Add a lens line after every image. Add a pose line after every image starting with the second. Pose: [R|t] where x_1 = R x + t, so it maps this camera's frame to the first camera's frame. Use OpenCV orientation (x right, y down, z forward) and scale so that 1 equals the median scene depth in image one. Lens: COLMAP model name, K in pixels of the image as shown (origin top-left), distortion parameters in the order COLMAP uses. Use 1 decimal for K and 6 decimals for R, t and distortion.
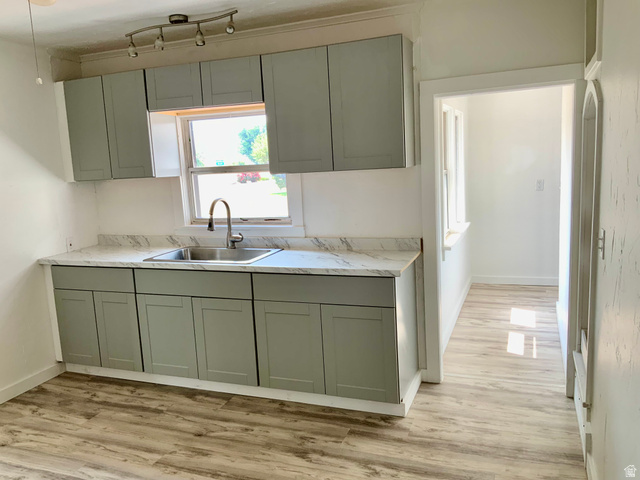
lens RADIAL K [[541.2, 0, 316.7], [0, 541.2, 238.3], [0, 0, 1]] dist [0.070881, -0.122233]
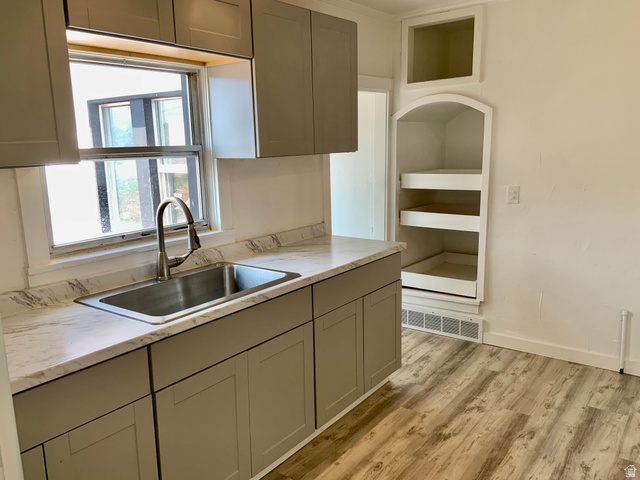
lens RADIAL K [[541.2, 0, 316.4], [0, 541.2, 239.2], [0, 0, 1]] dist [0.070881, -0.122233]
pose [[0.238122, -0.123221, 0.963387, -0.823000], [0.153539, 0.984222, 0.087936, -0.062841], [-0.959022, 0.126978, 0.253284, 0.772909]]
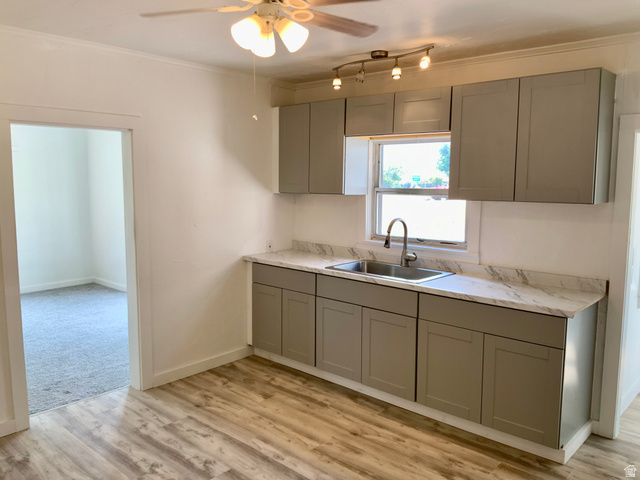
lens RADIAL K [[541.2, 0, 317.4], [0, 541.2, 240.5], [0, 0, 1]] dist [0.070881, -0.122233]
pose [[0.934546, 0.104994, -0.339999, 0.040006], [-0.113121, 0.993573, -0.004112, -0.008566], [0.337382, 0.042304, 0.940417, -0.056394]]
